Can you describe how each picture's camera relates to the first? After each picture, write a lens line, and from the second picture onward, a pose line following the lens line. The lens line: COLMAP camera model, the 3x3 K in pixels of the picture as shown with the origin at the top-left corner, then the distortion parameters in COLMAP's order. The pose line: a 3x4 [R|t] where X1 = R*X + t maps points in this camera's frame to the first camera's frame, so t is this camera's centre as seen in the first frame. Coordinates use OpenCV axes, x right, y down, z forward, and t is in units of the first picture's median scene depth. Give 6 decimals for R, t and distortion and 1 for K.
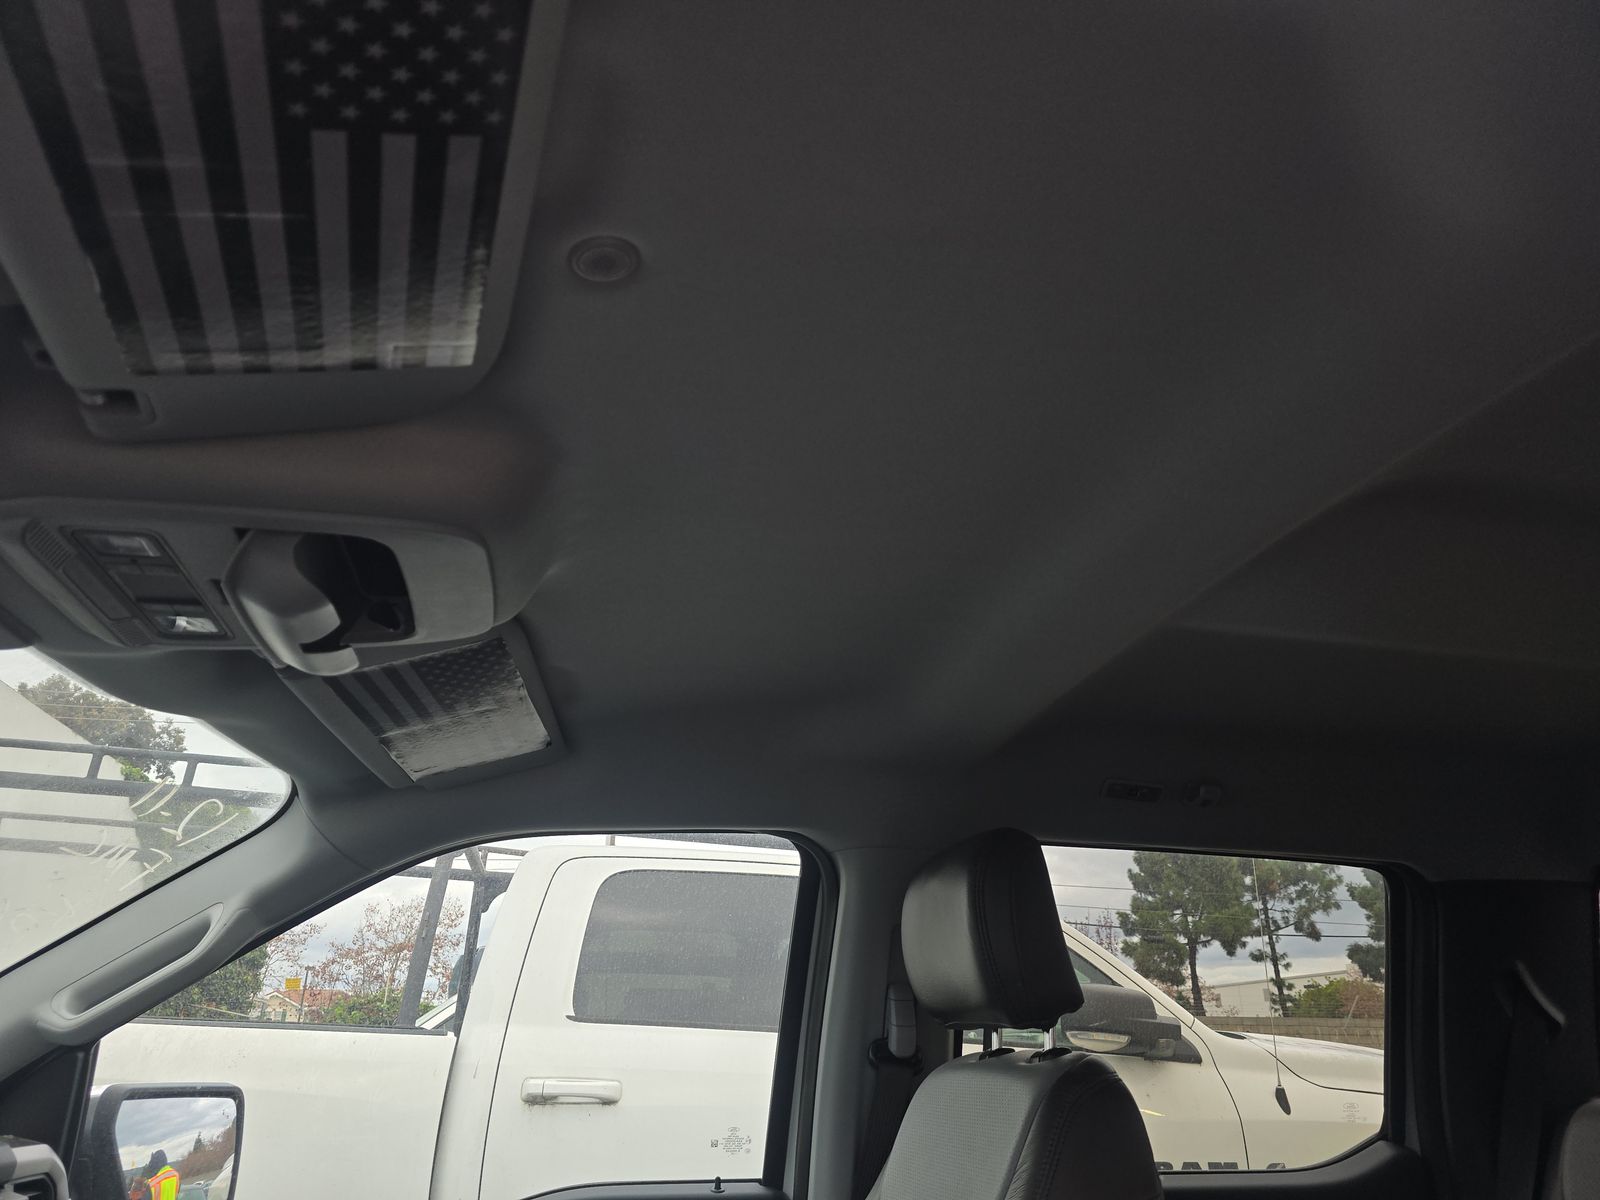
lens RADIAL K [[1073.2, 0, 805.9], [0, 1073.2, 601.2], [0, 0, 1]] dist [0.045751, -0.041133]
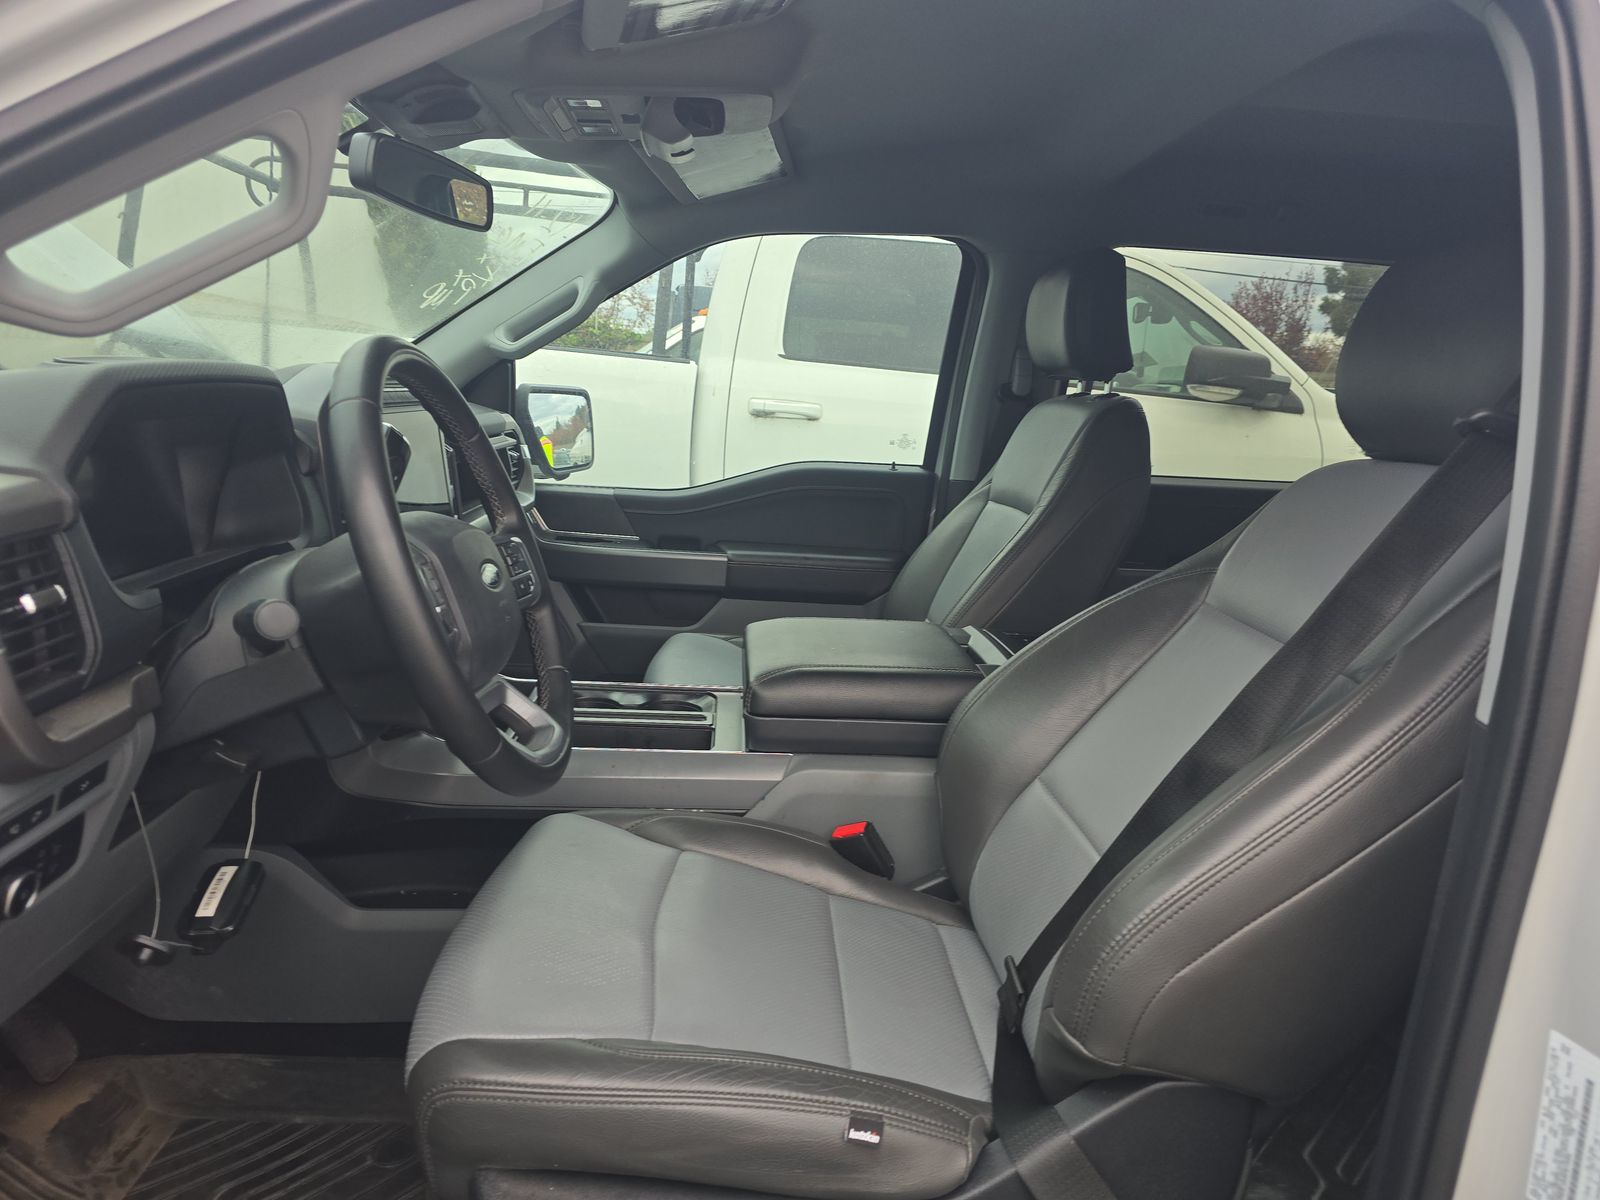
lens RADIAL K [[1053.5, 0, 811.9], [0, 1053.5, 606.6], [0, 0, 1]] dist [0.086529, -0.084132]
pose [[0.987129, 0.080628, -0.138114, 0.027793], [0.011201, 0.826633, 0.562630, -0.144907], [0.159533, -0.556935, 0.815090, -0.354885]]
